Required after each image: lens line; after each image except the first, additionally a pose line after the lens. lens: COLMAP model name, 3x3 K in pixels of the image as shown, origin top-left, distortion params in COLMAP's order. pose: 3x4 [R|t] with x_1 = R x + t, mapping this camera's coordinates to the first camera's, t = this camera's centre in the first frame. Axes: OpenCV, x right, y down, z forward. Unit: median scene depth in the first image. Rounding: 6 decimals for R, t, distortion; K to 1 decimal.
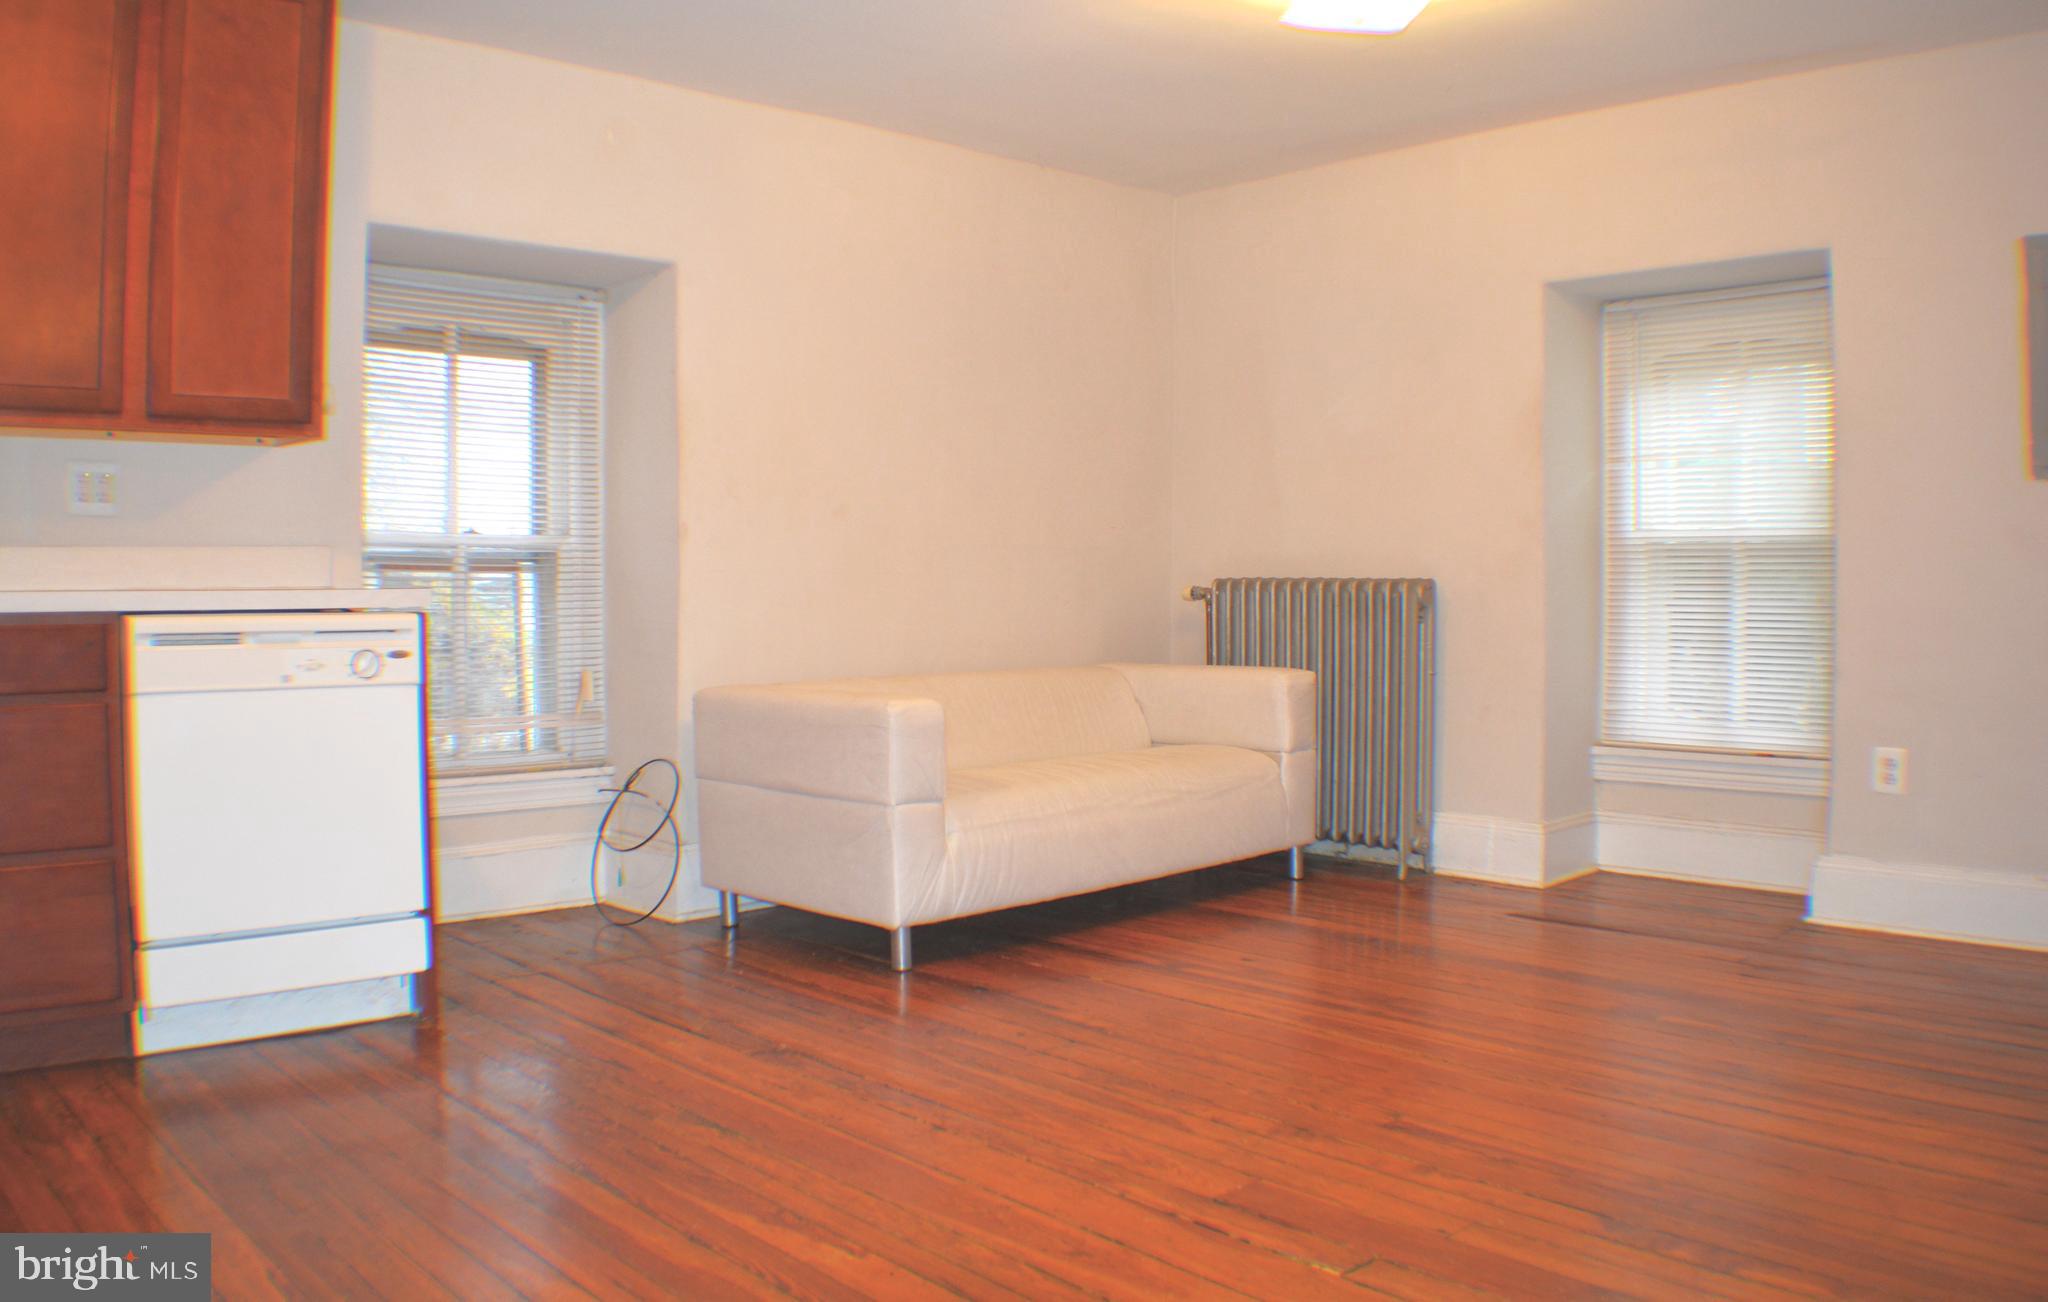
lens RADIAL K [[1615.1, 0, 1038.4], [0, 1615.1, 658.7], [0, 0, 1]] dist [-0.172497, 0.006206]
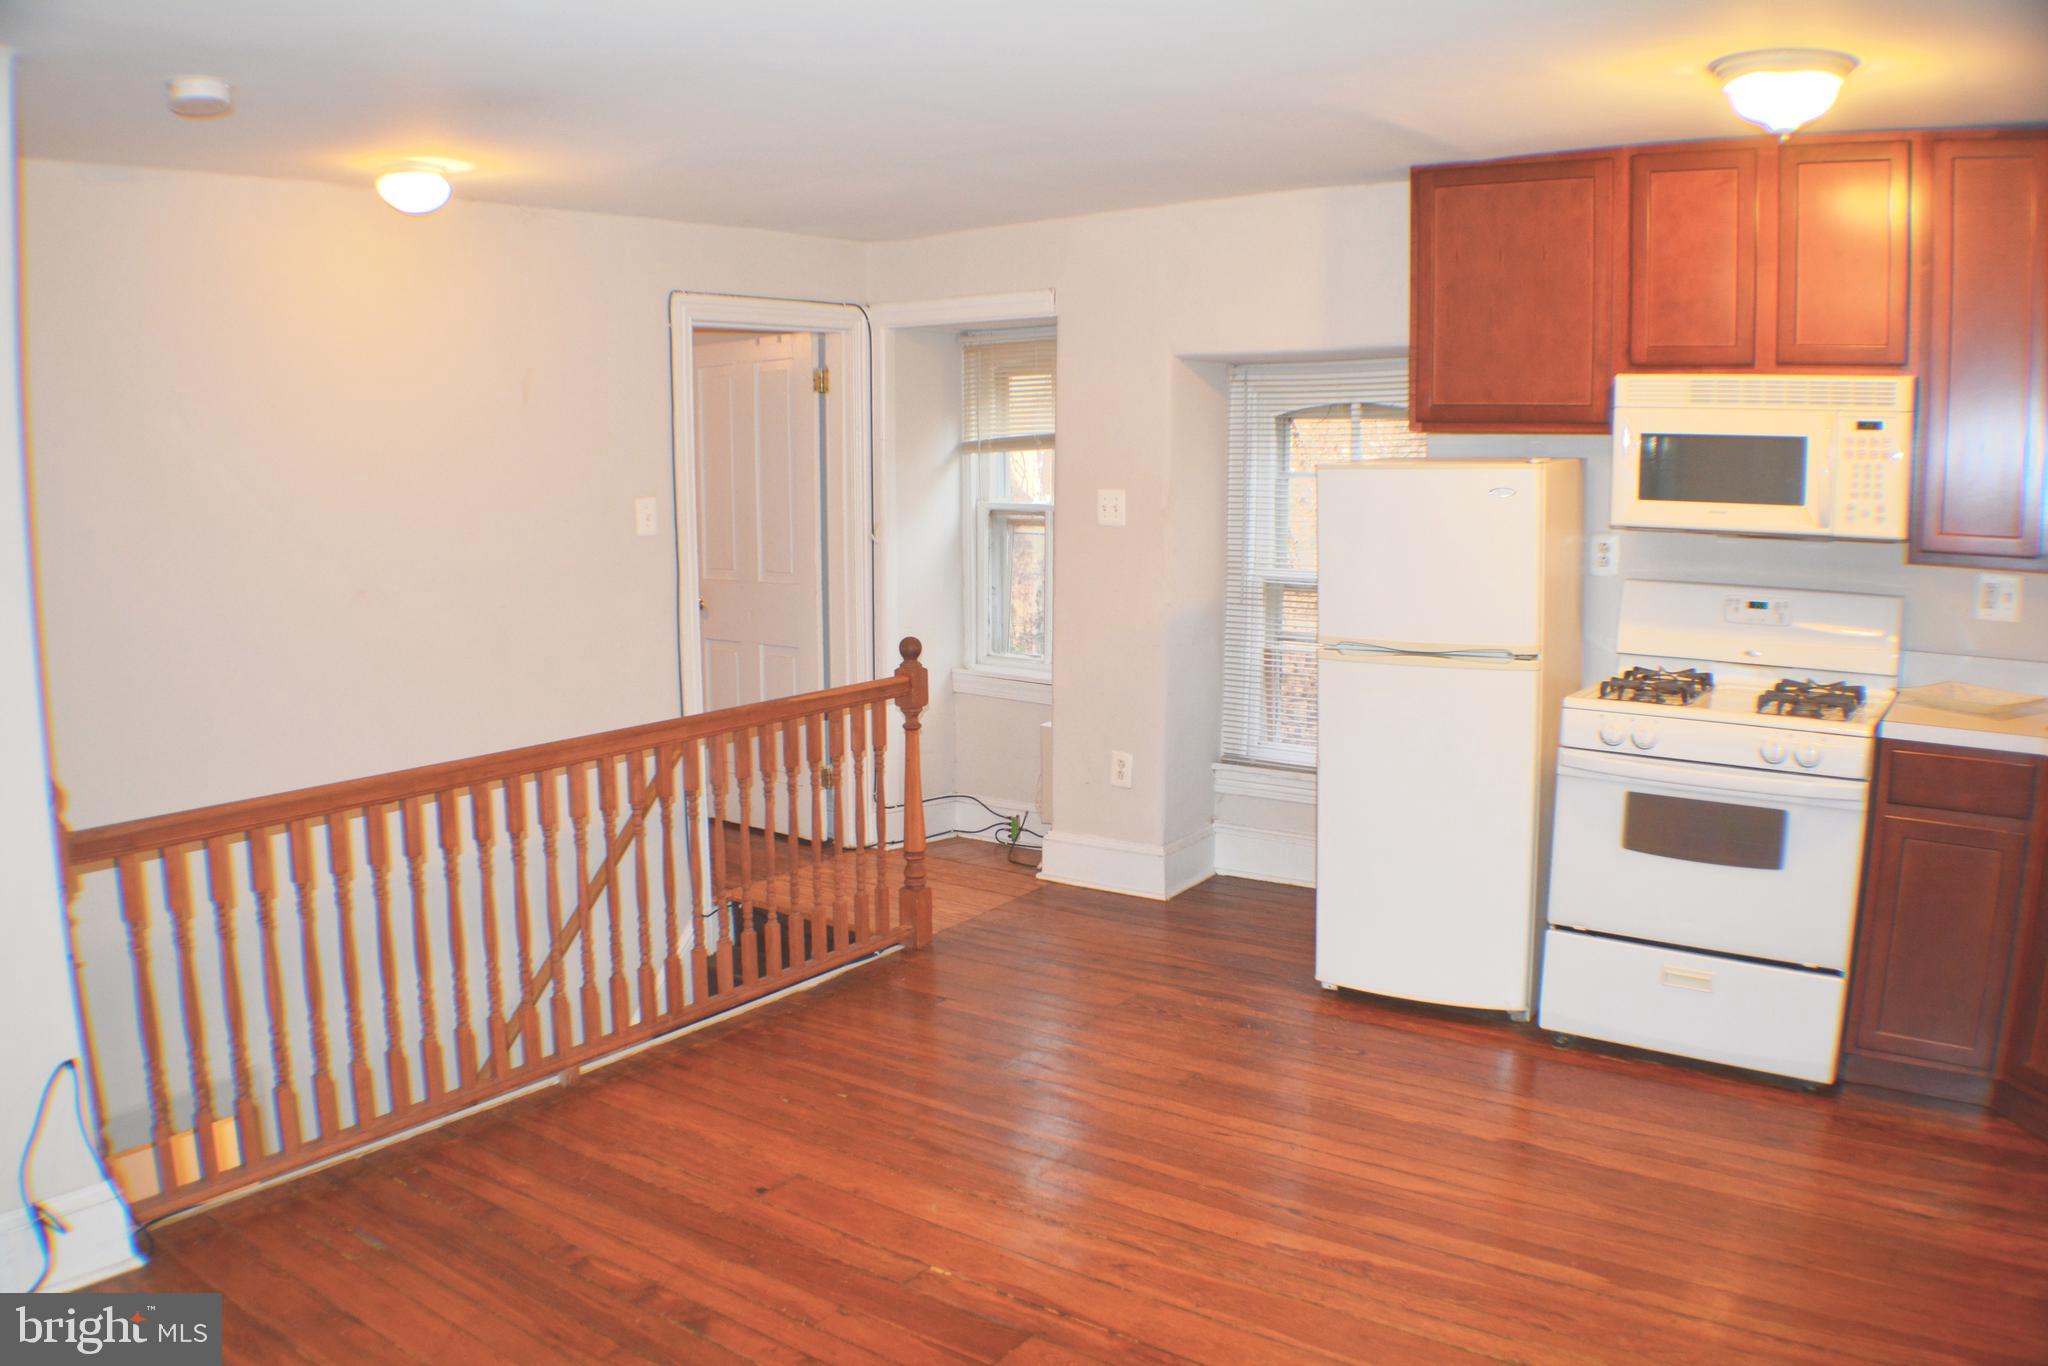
lens RADIAL K [[1541.8, 0, 1024.0], [0, 1541.8, 683.0], [0, 0, 1]] dist [-0.194663, 0.041124]
pose [[-0.983612, 0.029249, -0.177909, 0.194257], [-0.006007, 0.980889, 0.194475, -0.220059], [0.180197, 0.192356, -0.964639, 1.285244]]
